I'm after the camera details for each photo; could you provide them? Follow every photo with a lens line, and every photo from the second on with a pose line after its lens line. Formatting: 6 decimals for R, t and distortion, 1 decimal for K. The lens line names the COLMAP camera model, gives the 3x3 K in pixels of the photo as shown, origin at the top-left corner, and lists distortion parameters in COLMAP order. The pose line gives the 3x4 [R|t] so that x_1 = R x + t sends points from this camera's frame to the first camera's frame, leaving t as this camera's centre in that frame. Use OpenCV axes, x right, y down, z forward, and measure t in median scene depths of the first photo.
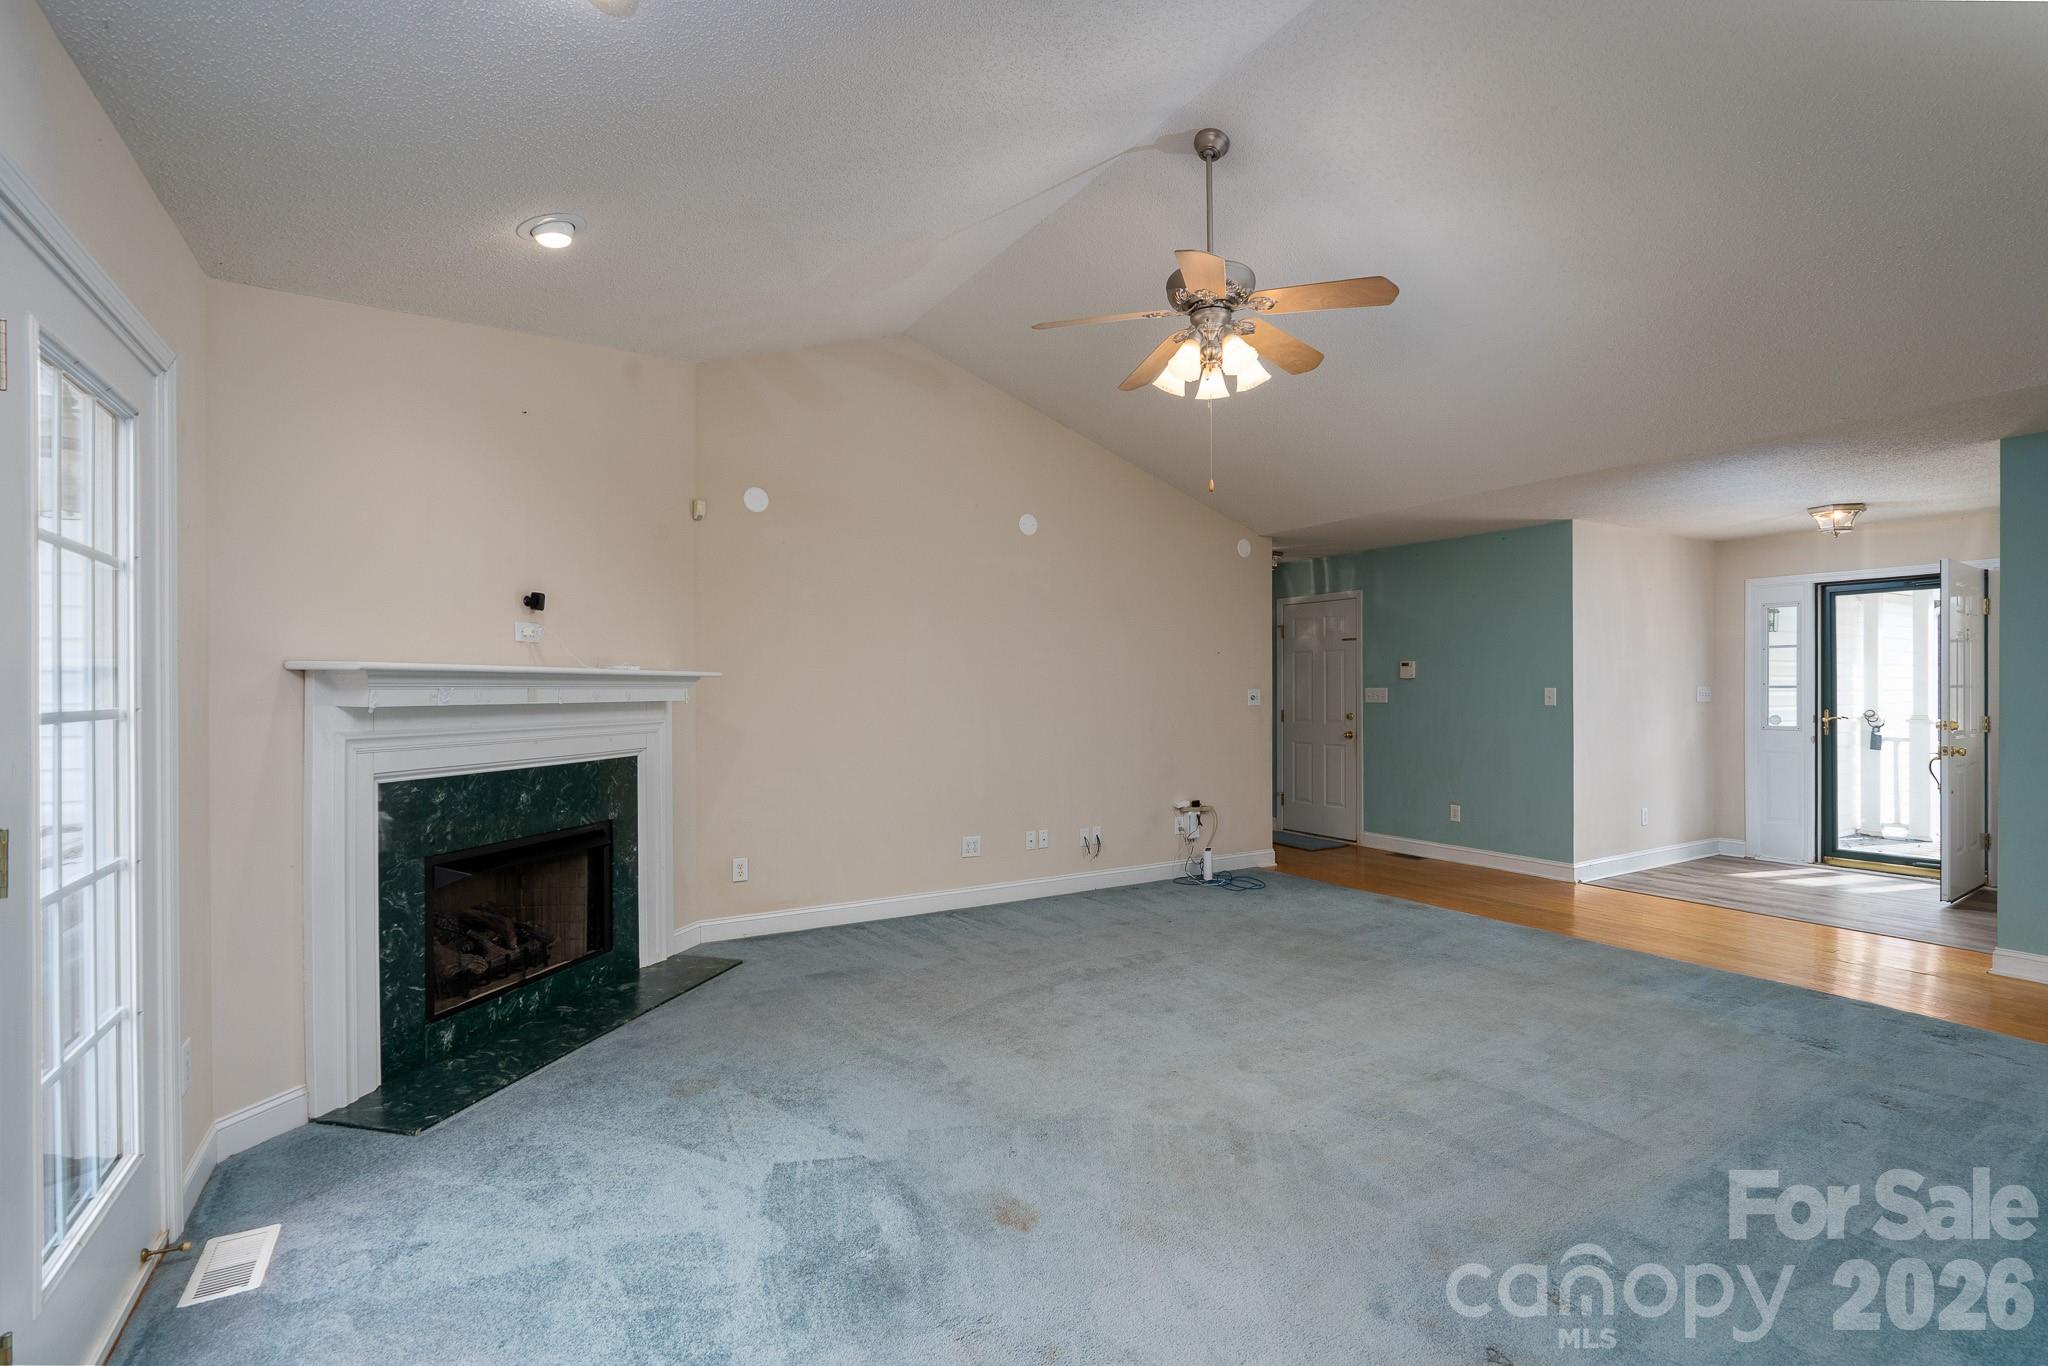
lens RADIAL K [[959.4, 0, 1017.9], [0, 959.4, 691.3], [0, 0, 1]] dist [-0.000617, -0.000093]
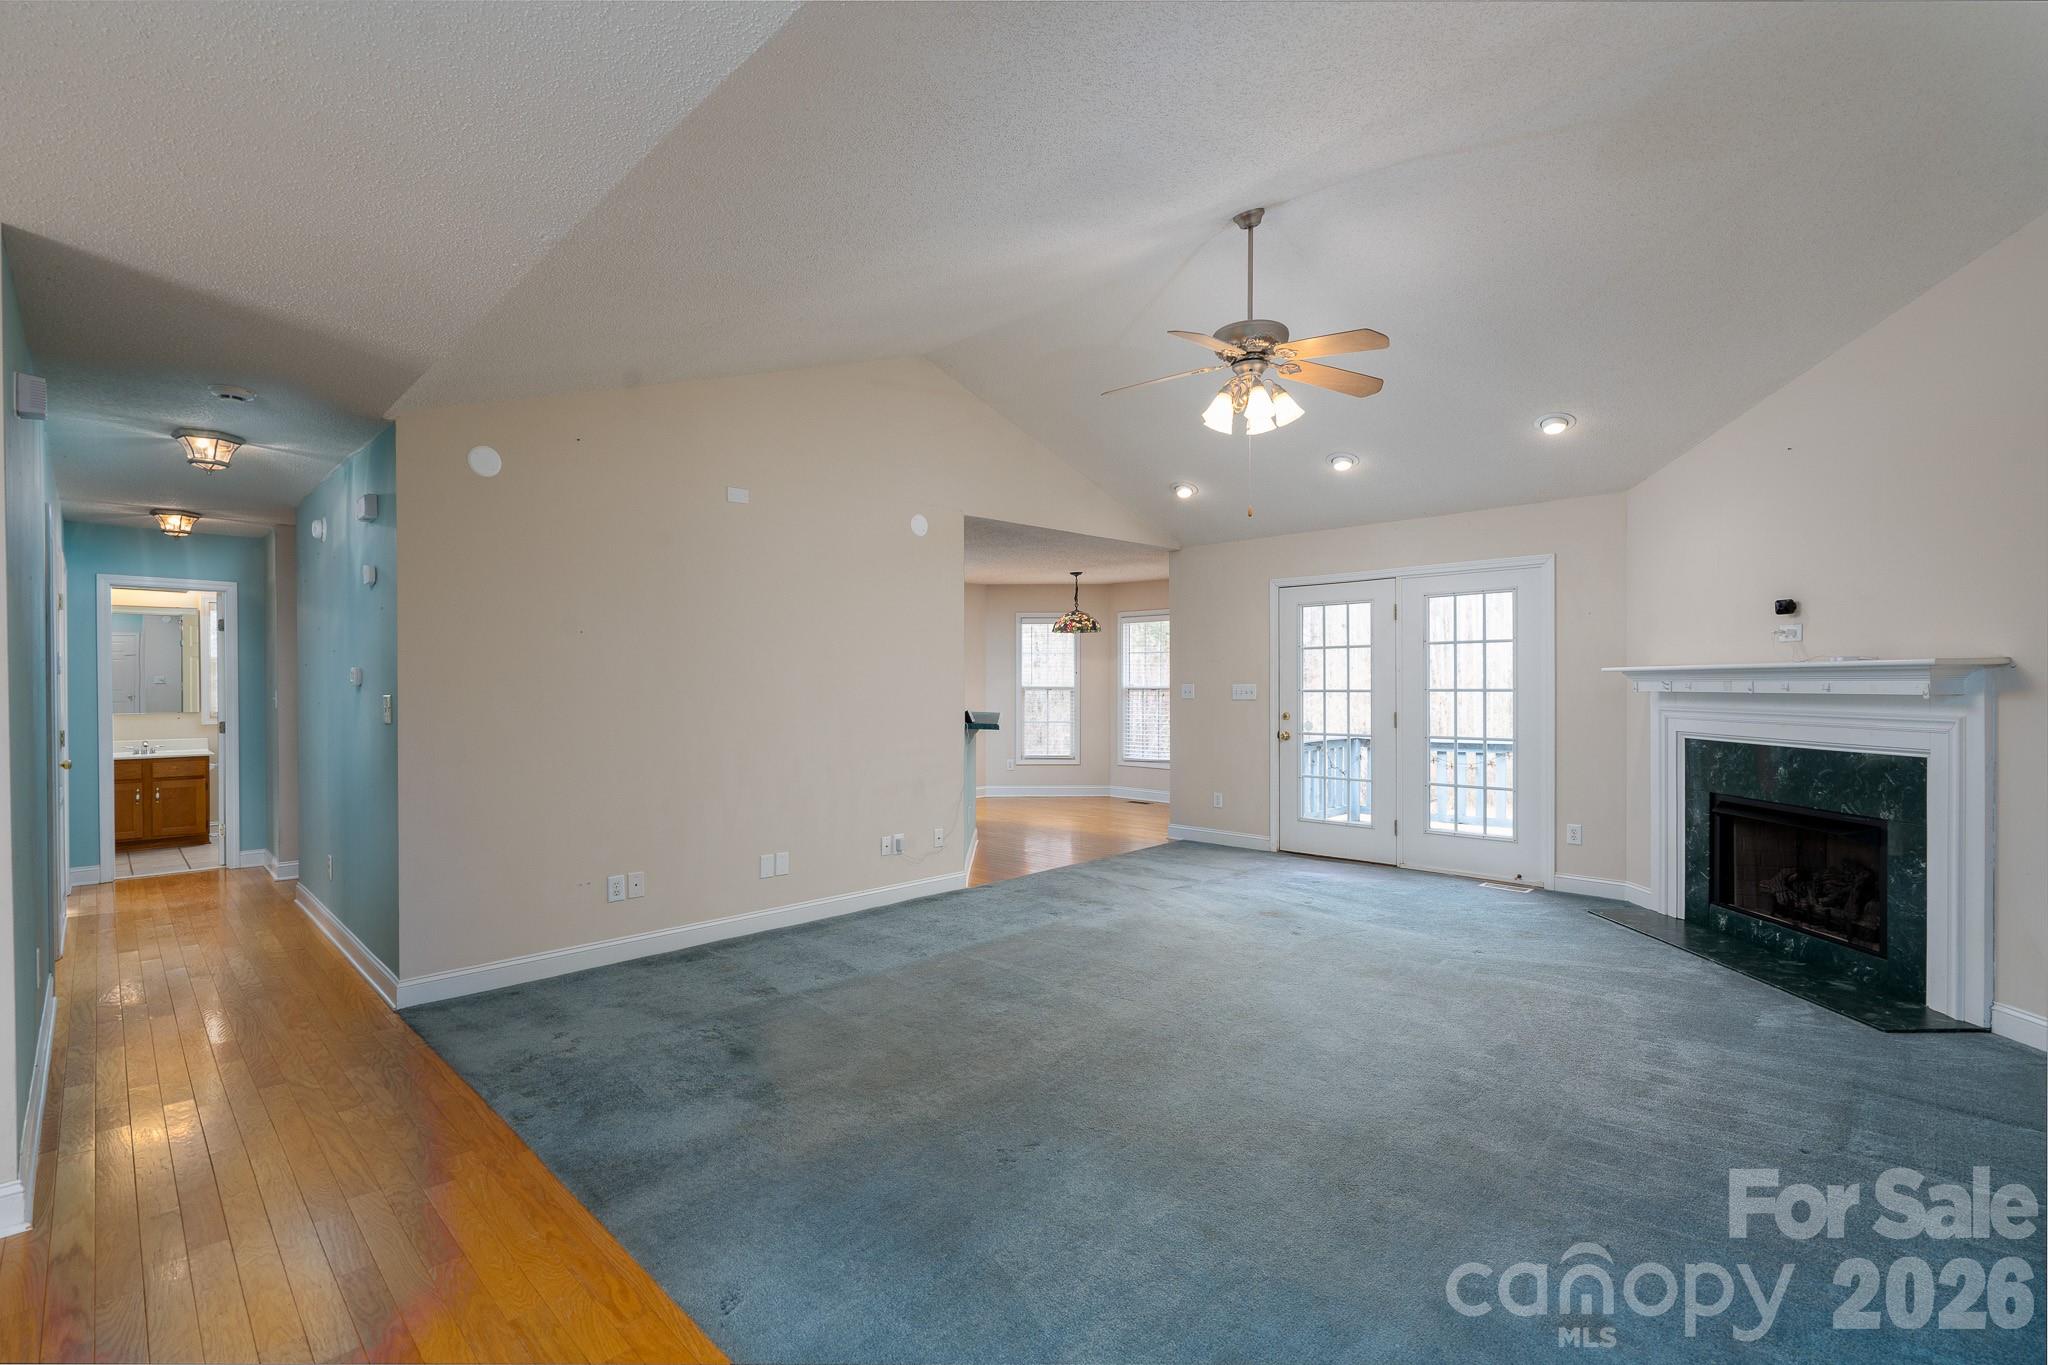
lens RADIAL K [[933.3, 0, 1019.2], [0, 933.3, 690.6], [0, 0, 1]] dist [0.000688, 0.000184]
pose [[-0.968242, 0.016607, -0.249464, 0.702773], [0.014566, 0.999844, 0.010022, -0.015952], [0.249591, 0.006070, -0.968332, 1.881732]]
